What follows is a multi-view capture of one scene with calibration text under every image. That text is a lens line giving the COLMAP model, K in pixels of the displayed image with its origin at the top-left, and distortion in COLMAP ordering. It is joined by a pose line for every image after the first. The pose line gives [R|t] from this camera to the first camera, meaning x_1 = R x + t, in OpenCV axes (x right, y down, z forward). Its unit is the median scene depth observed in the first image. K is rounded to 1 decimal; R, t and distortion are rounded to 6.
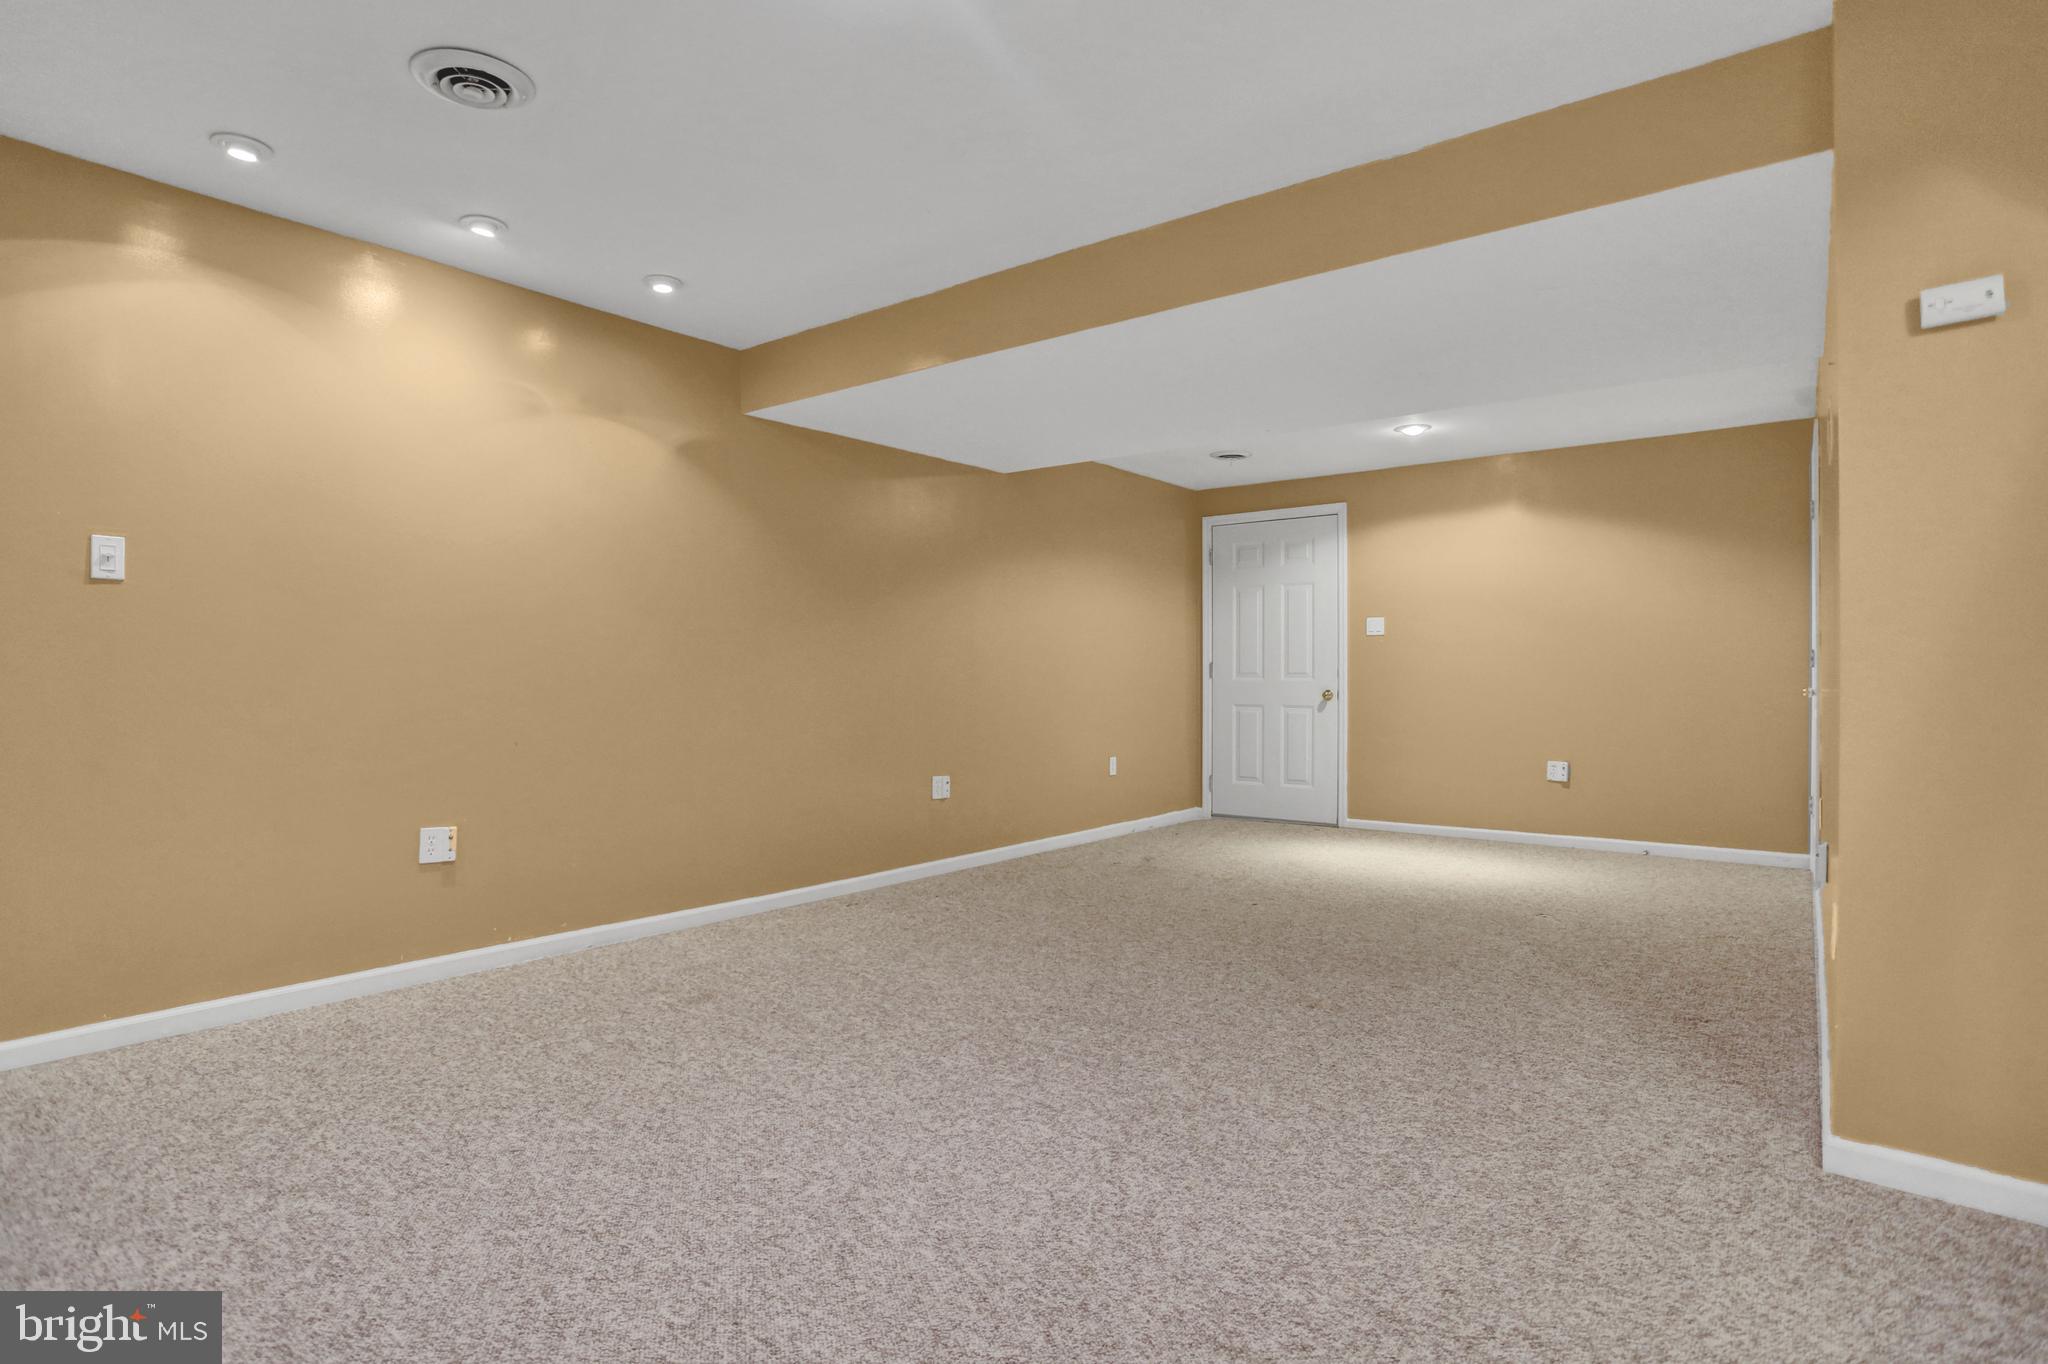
lens RADIAL K [[1015.6, 0, 1019.1], [0, 1015.6, 679.0], [0, 0, 1]] dist [-0.055700, 0.014071]
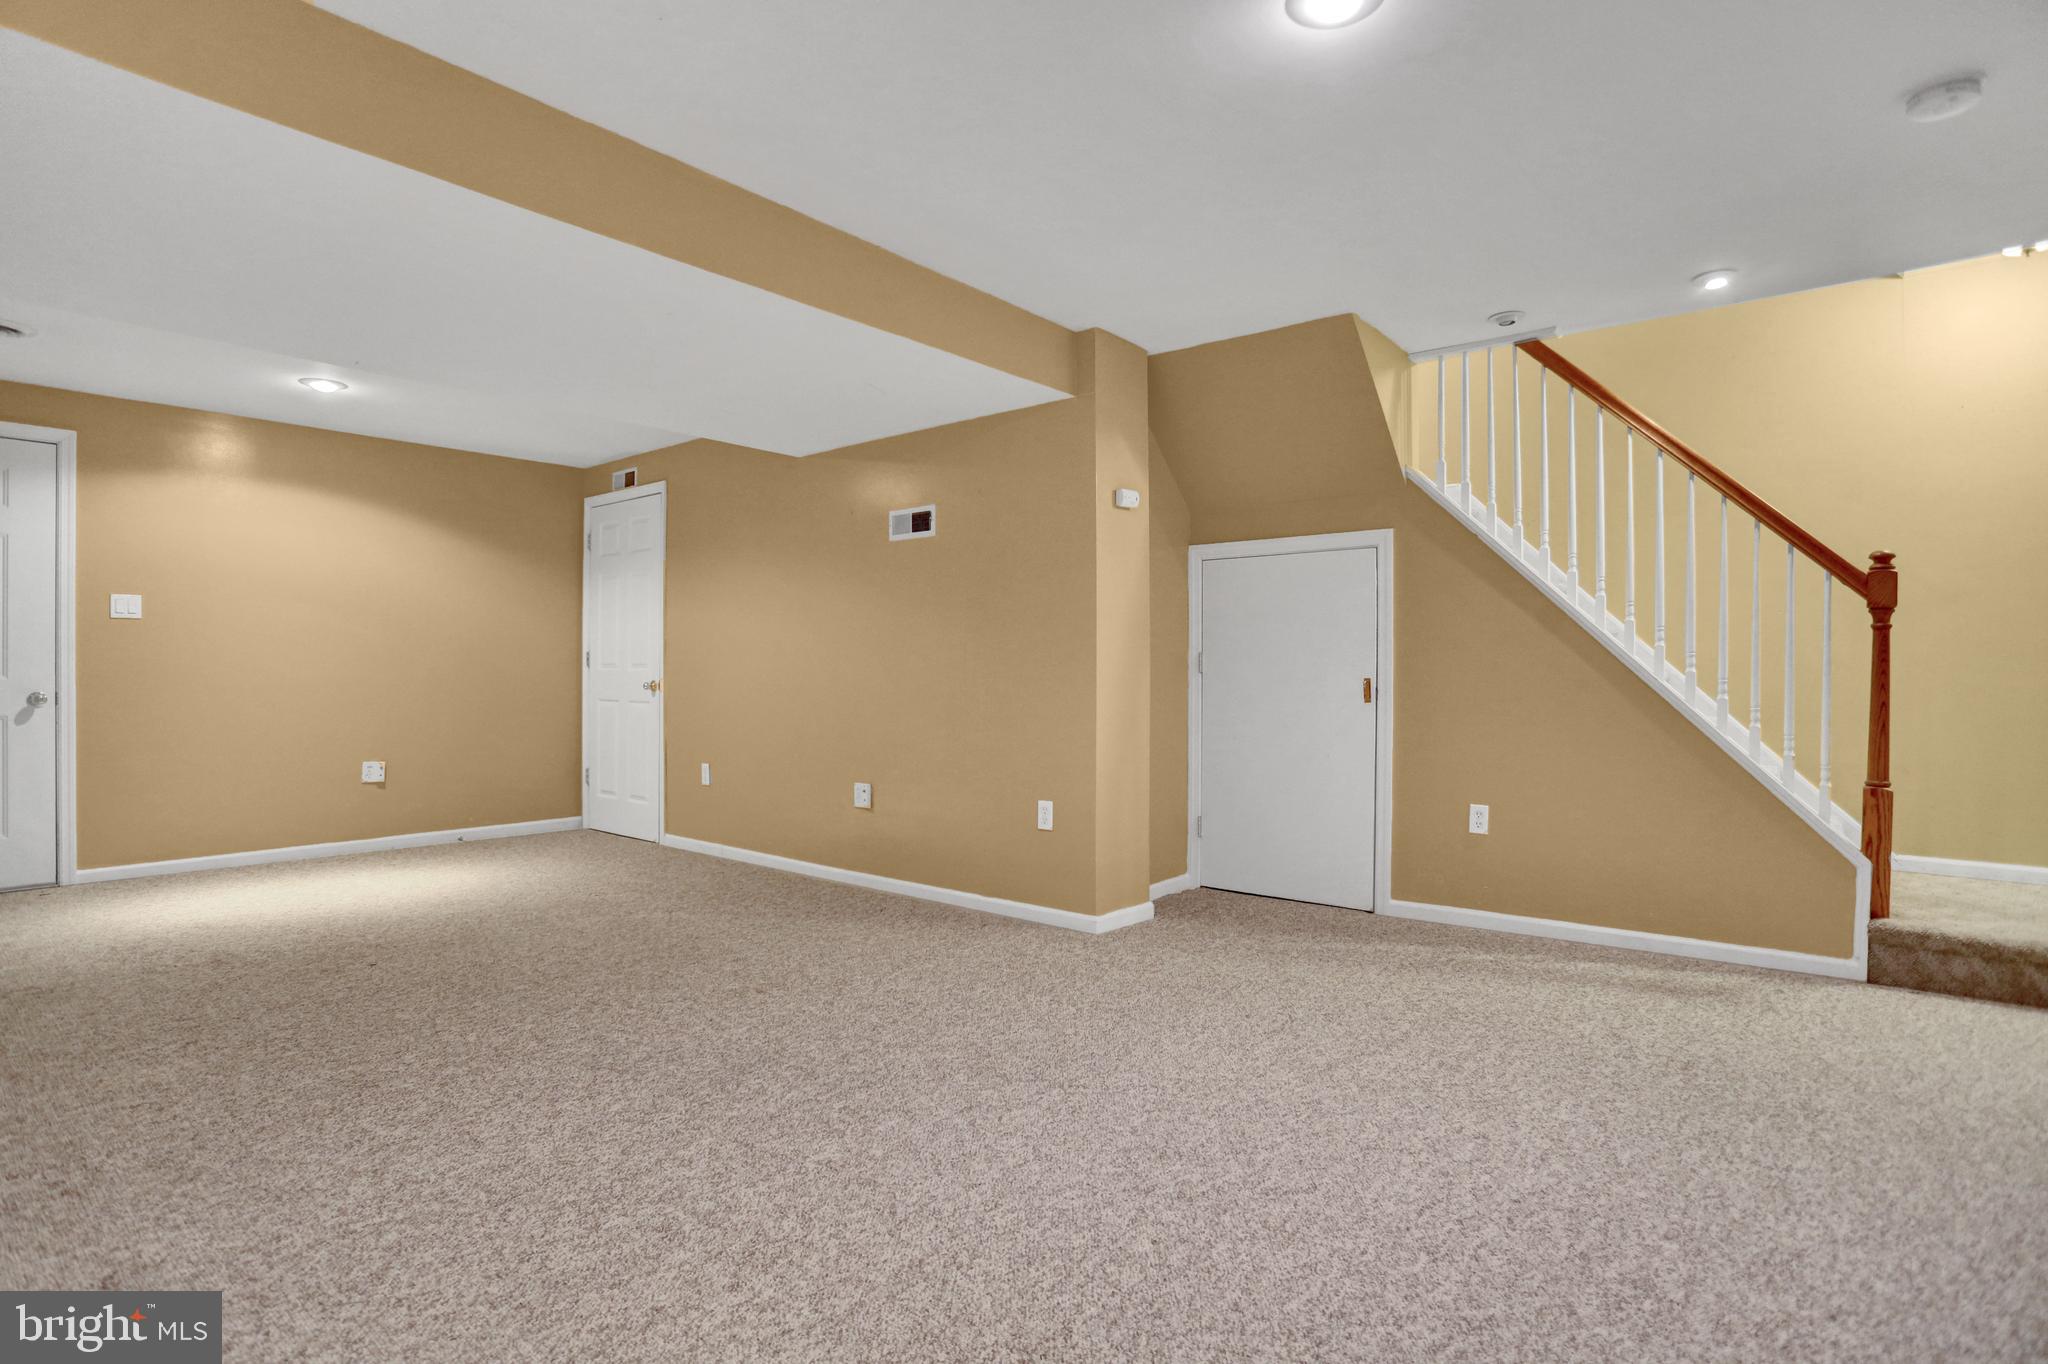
lens RADIAL K [[1015.6, 0, 970.4], [0, 1015.6, 676.4], [0, 0, 1]] dist [-0.055700, 0.014071]
pose [[0.062851, -0.001160, 0.998022, -0.759323], [-0.001314, 0.999998, 0.001245, -0.003296], [-0.998022, -0.001389, 0.062849, 0.735891]]
